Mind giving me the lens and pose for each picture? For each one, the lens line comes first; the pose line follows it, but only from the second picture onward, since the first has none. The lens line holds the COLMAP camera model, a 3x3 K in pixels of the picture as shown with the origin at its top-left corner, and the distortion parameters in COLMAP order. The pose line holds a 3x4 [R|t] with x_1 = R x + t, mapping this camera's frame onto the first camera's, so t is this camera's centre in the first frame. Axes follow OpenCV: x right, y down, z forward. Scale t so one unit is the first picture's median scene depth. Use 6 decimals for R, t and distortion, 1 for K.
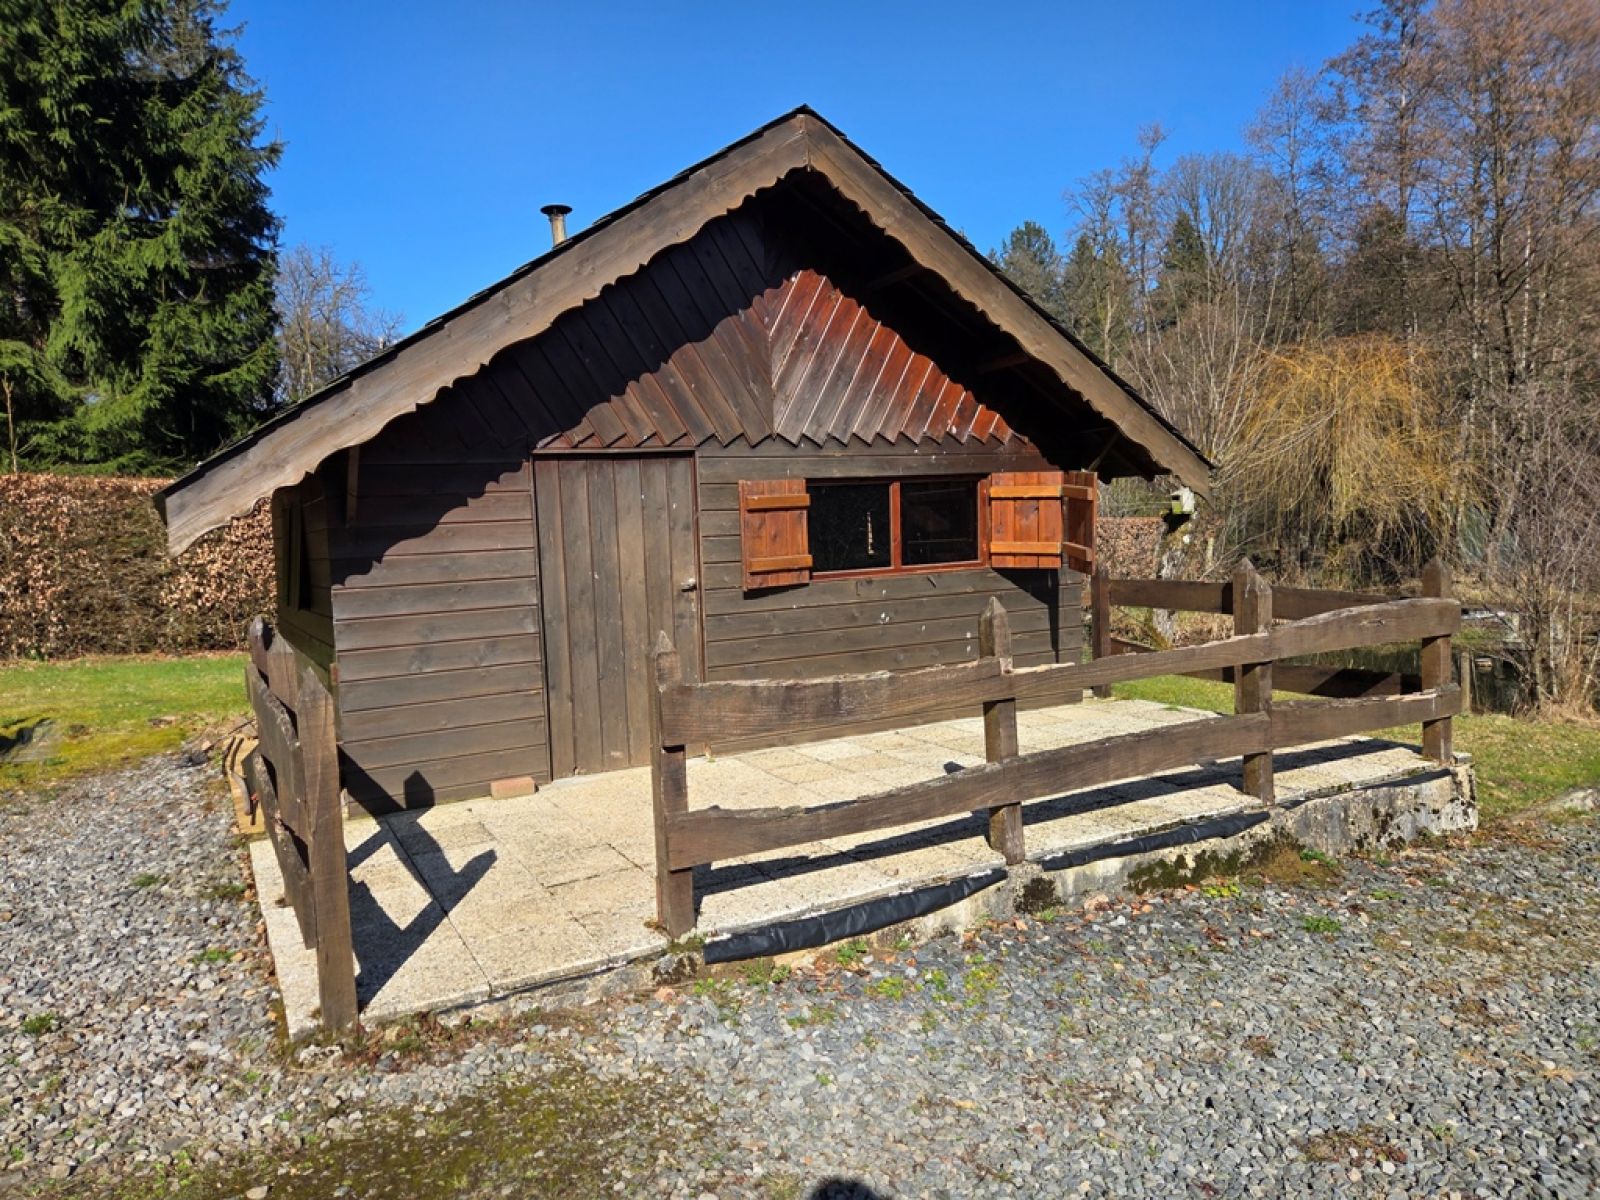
lens RADIAL K [[1054.1, 0, 796.5], [0, 1054.1, 606.7], [0, 0, 1]] dist [0.041604, -0.024755]
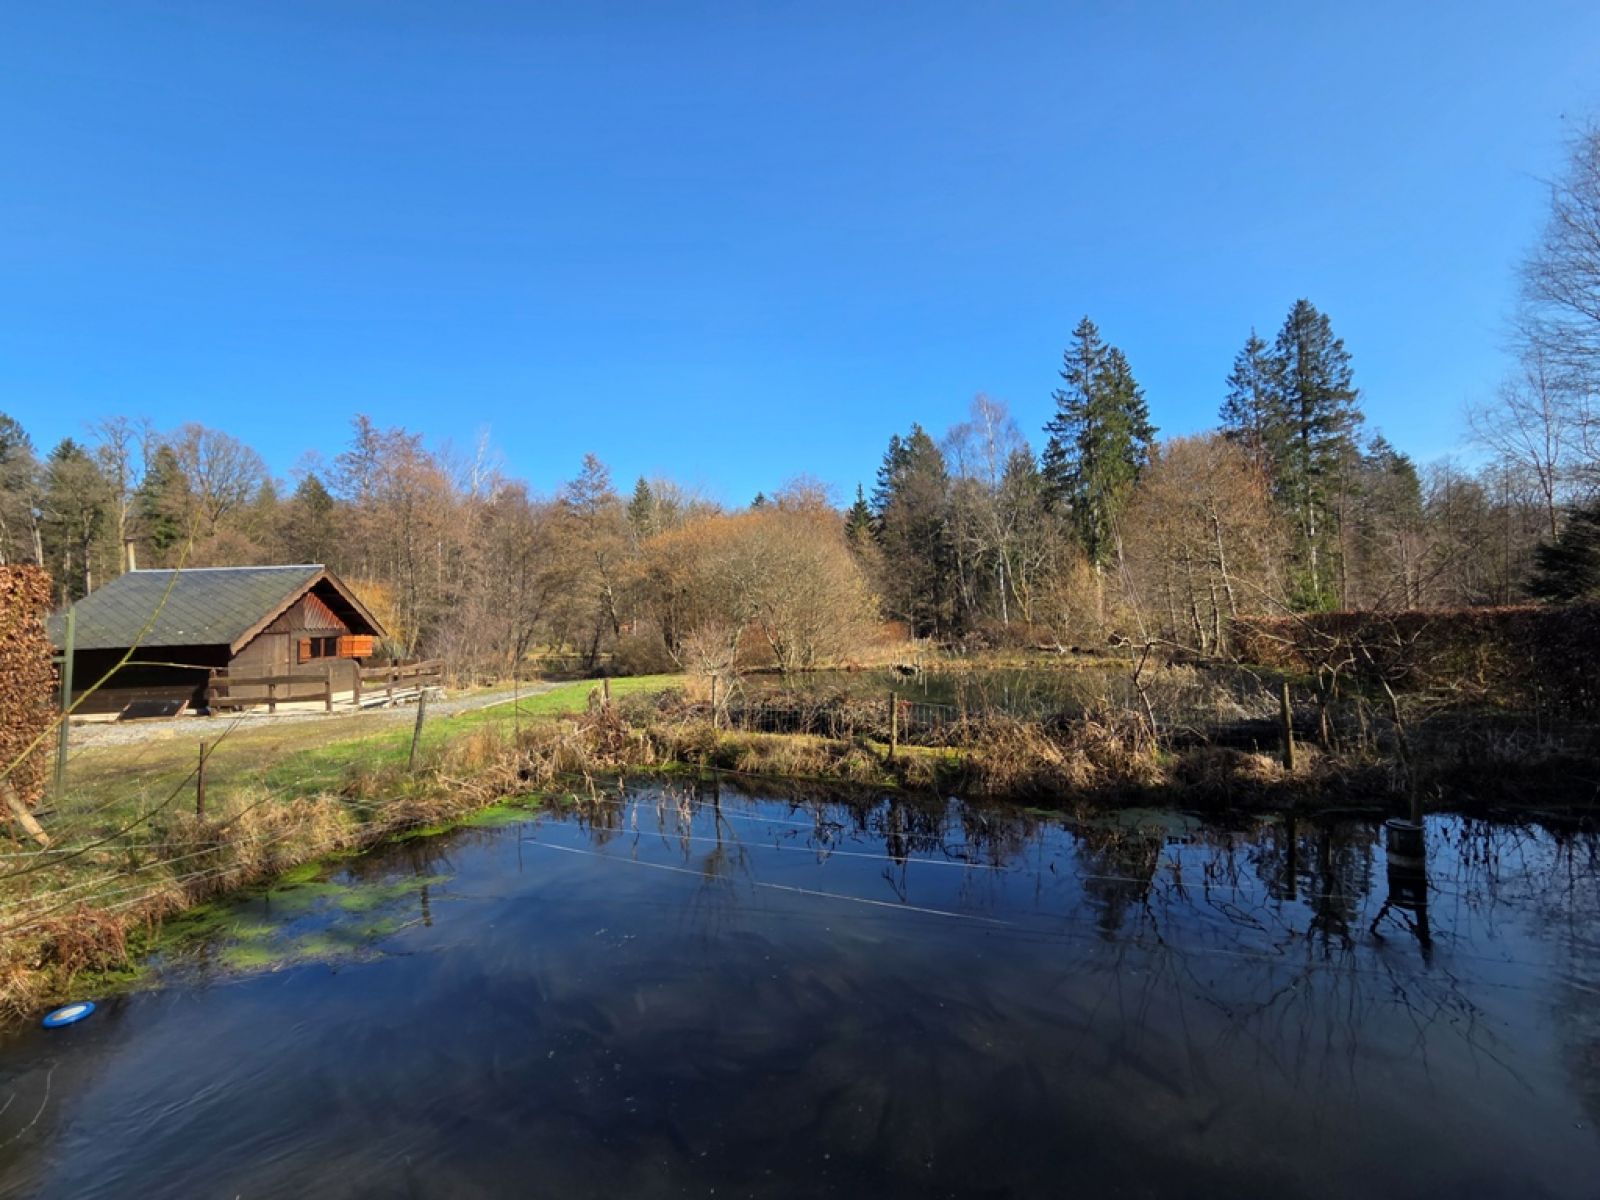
lens RADIAL K [[658.2, 0, 793.6], [0, 658.2, 603.3], [0, 0, 1]] dist [0.003424, -0.001133]
pose [[0.403812, 0.049496, 0.913502, -1.690152], [0.089980, 0.991545, -0.093500, 0.176459], [-0.910406, 0.119953, 0.395945, -1.955114]]
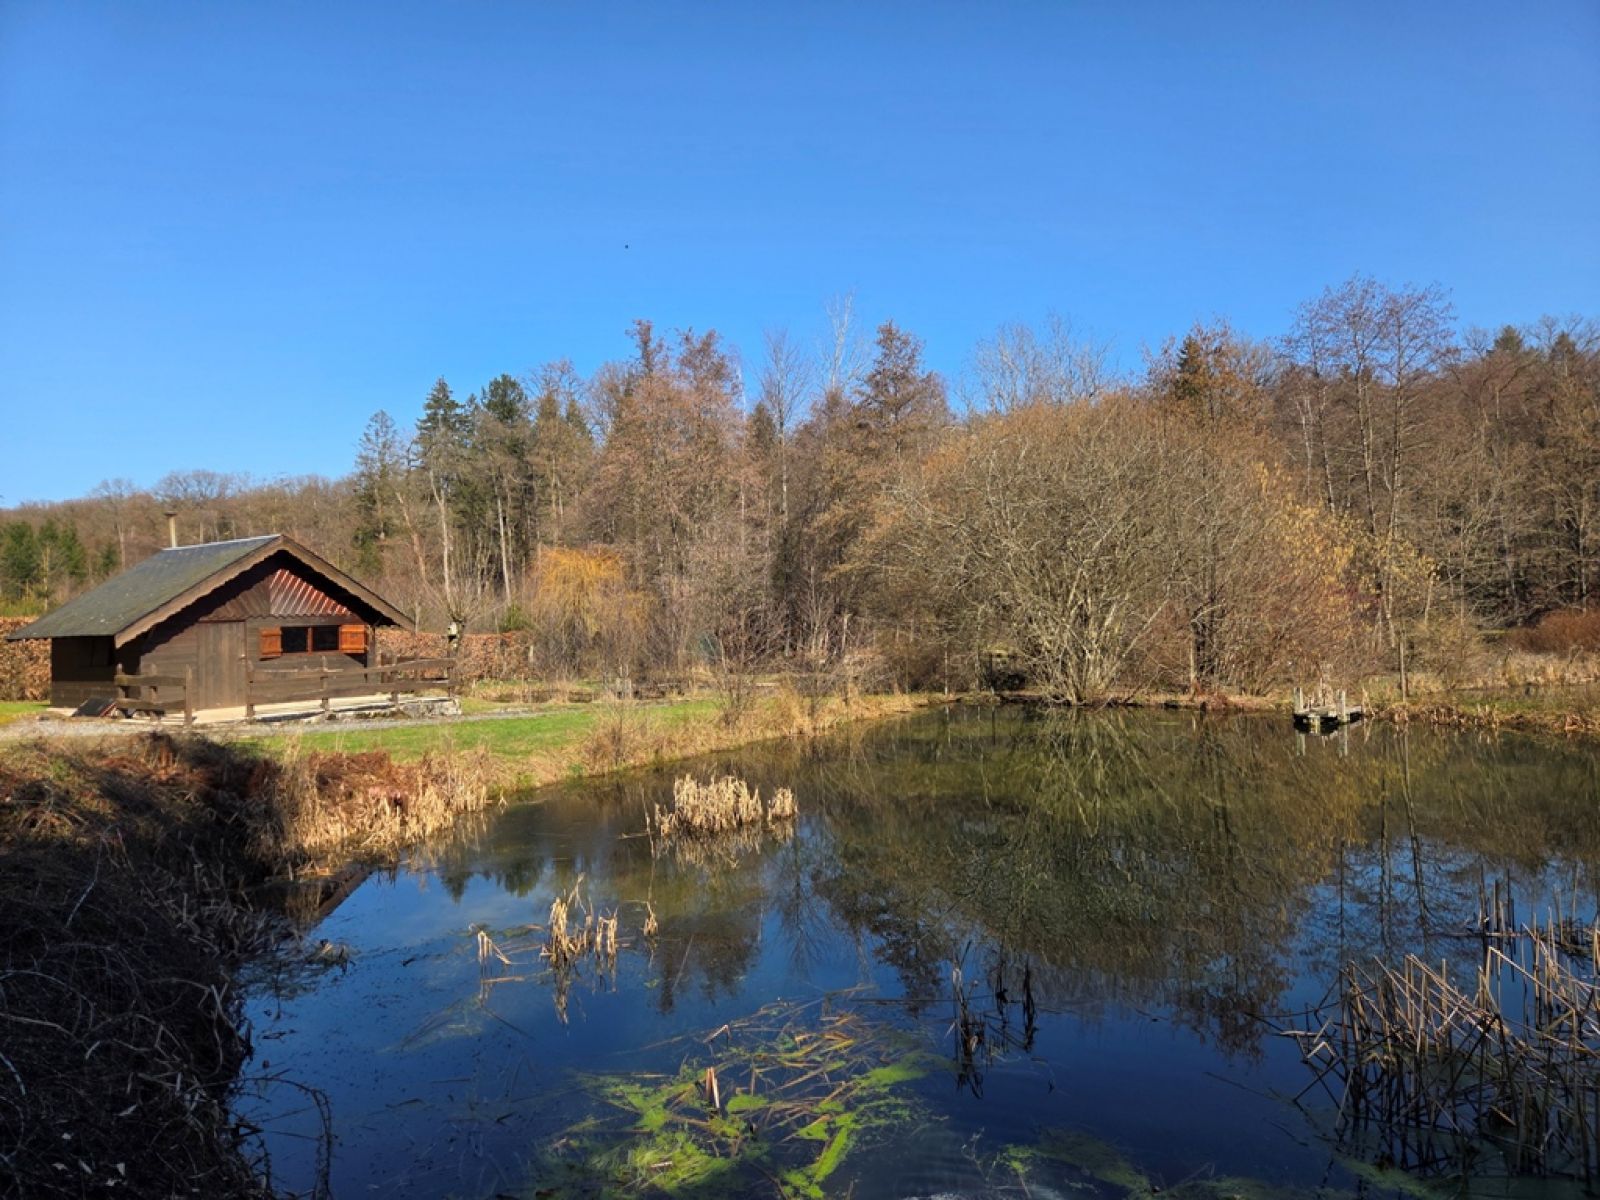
lens RADIAL K [[1069.9, 0, 799.5], [0, 1069.9, 587.4], [0, 0, 1]] dist [0.082643, -0.072611]
pose [[0.899062, 0.025084, 0.437102, -0.021324], [0.028030, 0.993012, -0.114638, 0.208083], [-0.436923, 0.115319, 0.892076, -2.956989]]
